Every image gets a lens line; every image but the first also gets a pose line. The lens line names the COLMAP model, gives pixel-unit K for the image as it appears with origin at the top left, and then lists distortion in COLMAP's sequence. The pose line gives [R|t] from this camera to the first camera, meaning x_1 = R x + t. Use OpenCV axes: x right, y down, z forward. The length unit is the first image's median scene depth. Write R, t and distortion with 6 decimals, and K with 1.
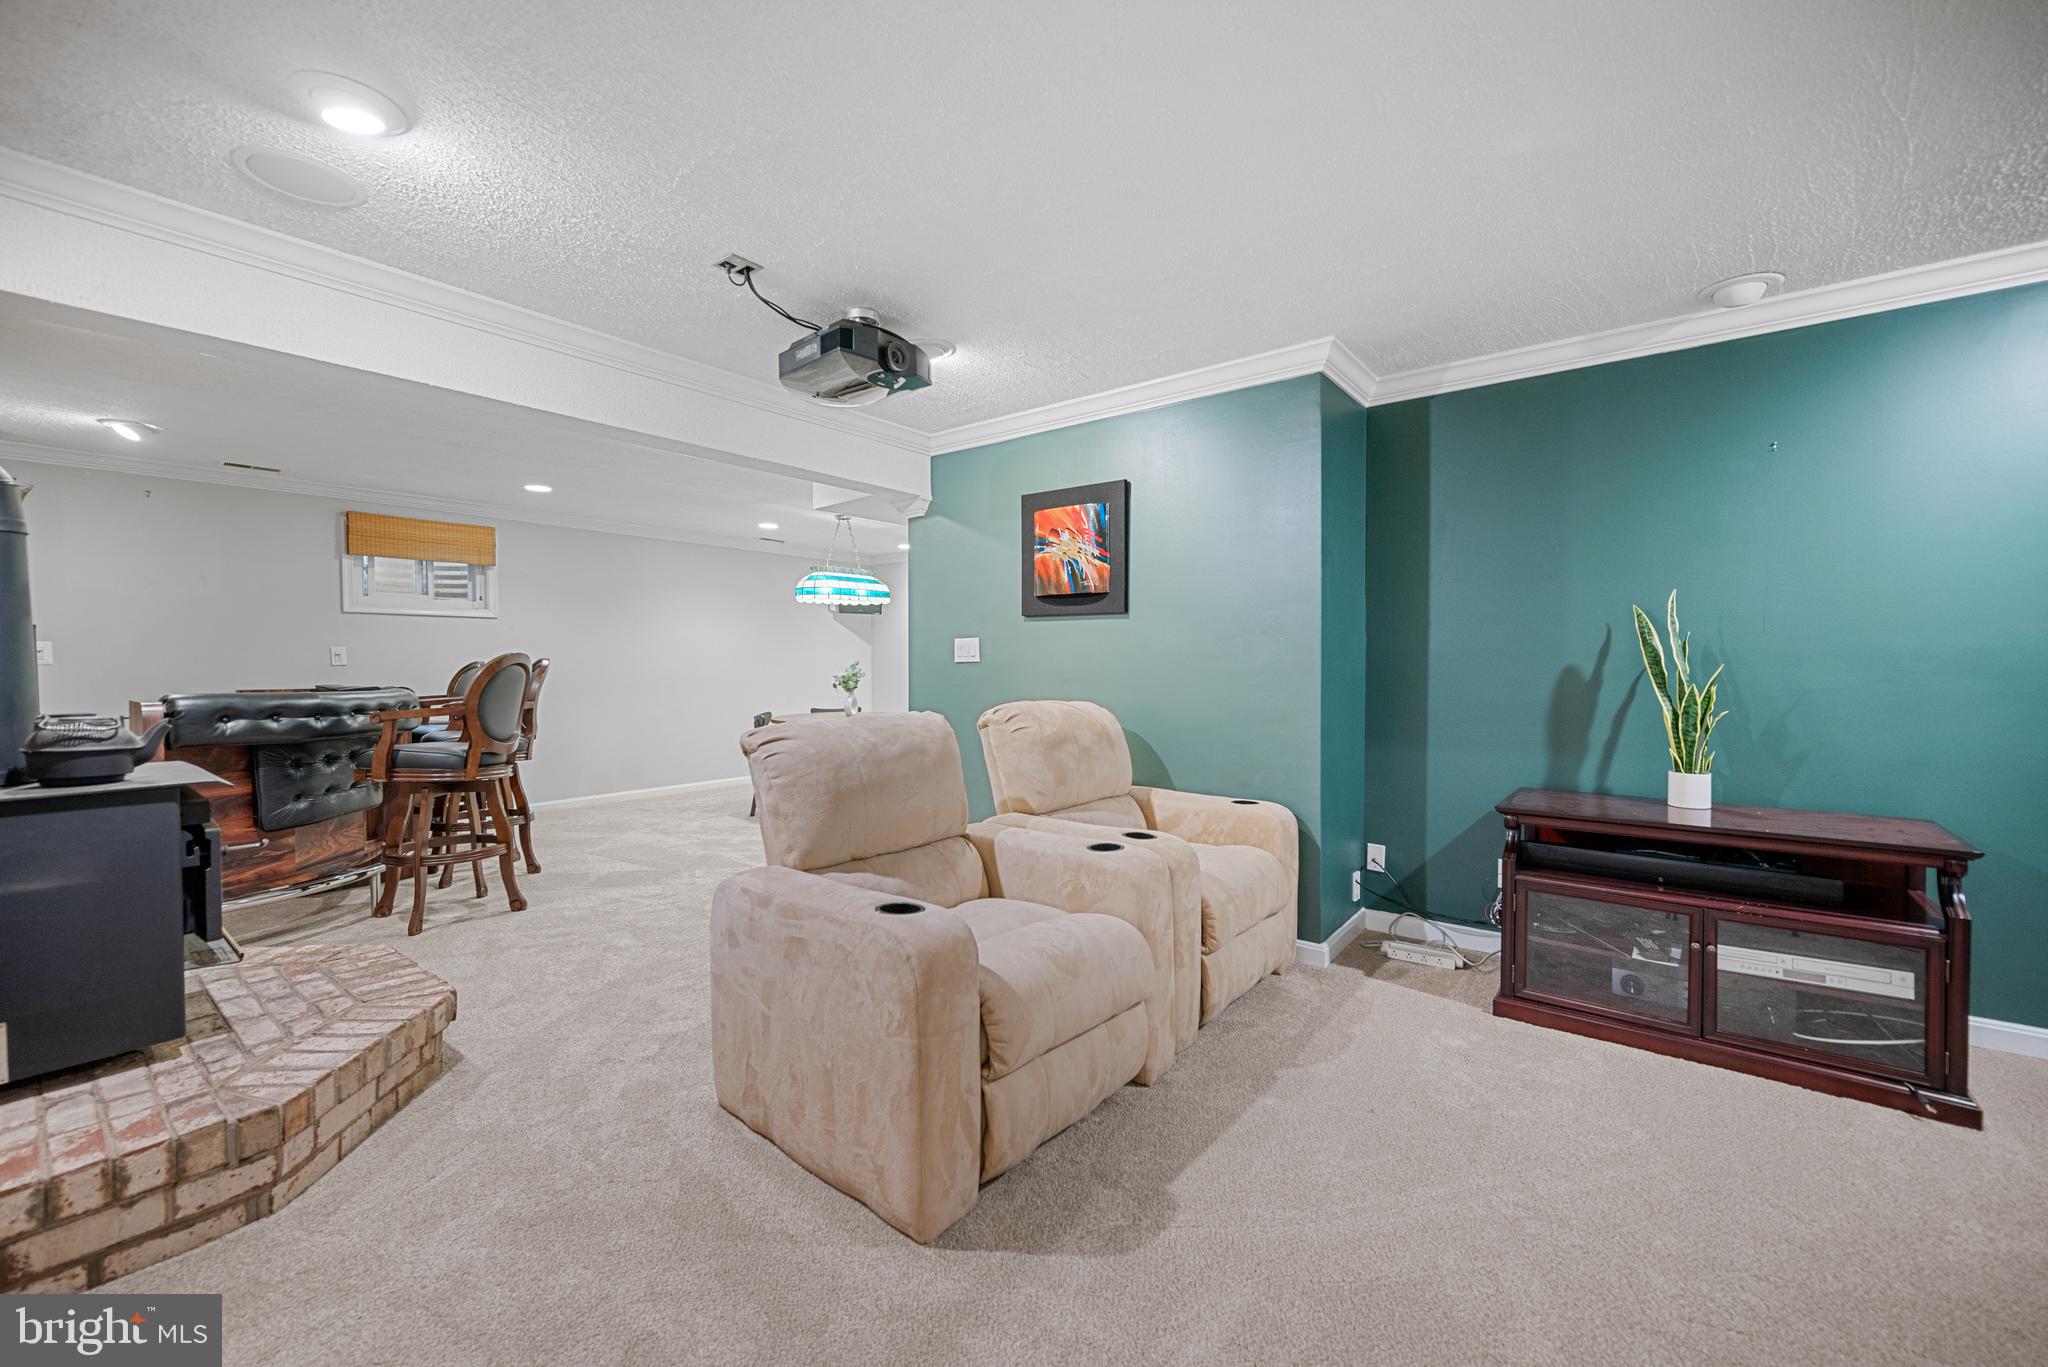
lens RADIAL K [[818.2, 0, 1037.5], [0, 818.2, 678.7], [0, 0, 1]] dist [-0.000048, -0.000413]
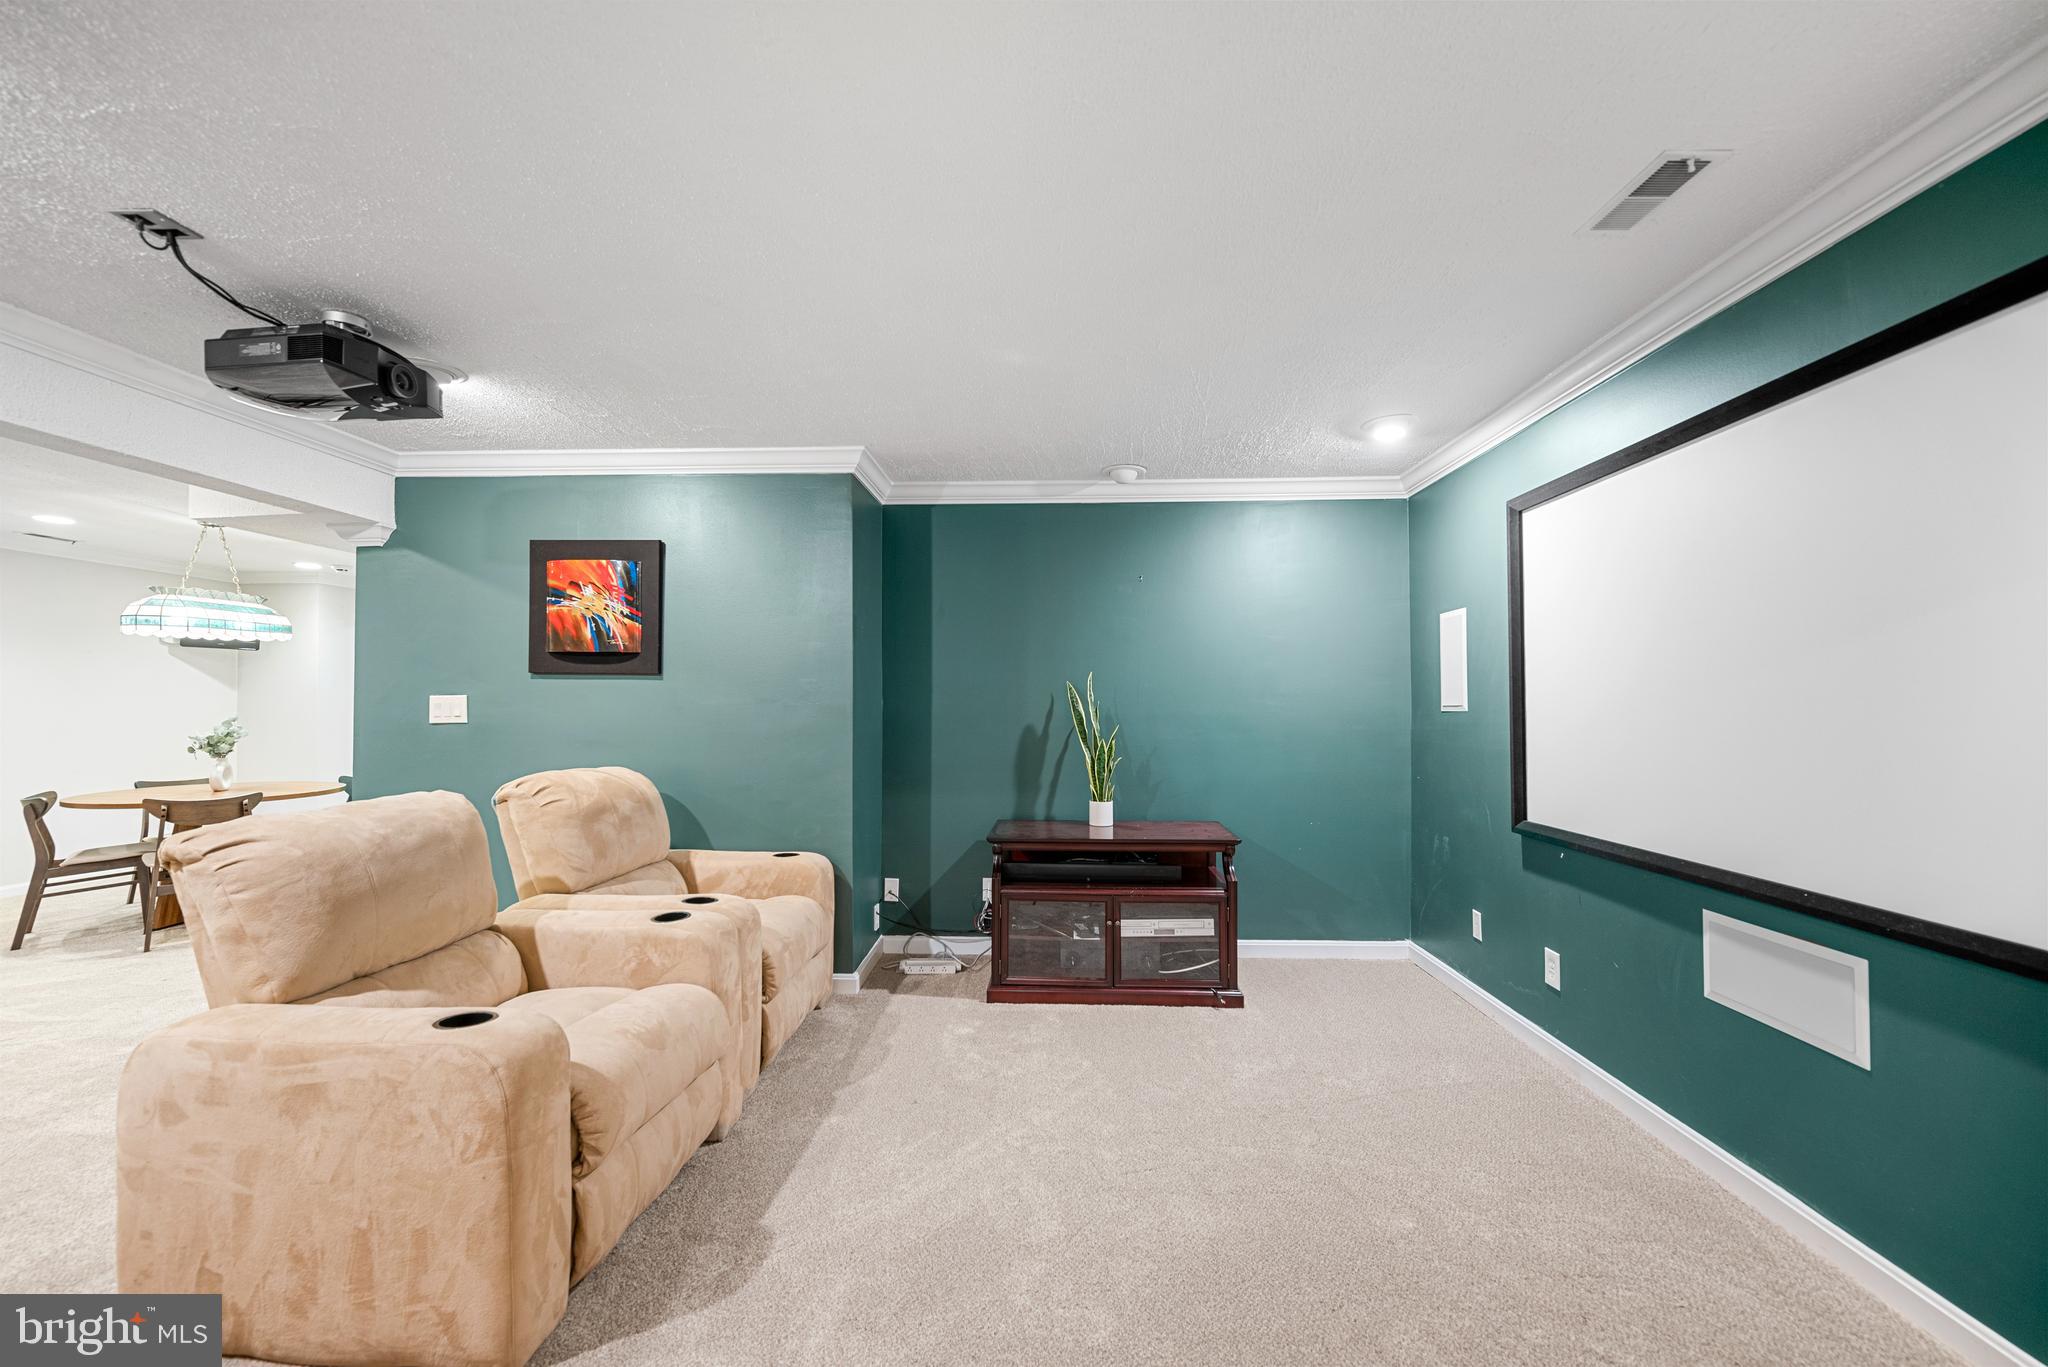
lens RADIAL K [[818.2, 0, 1037.5], [0, 818.2, 678.7], [0, 0, 1]] dist [-0.000048, -0.000413]
pose [[0.803896, 0.019358, 0.594454, -0.146738], [0.005843, 0.999165, -0.040439, -0.041898], [-0.594741, 0.035982, 0.803112, -0.089563]]
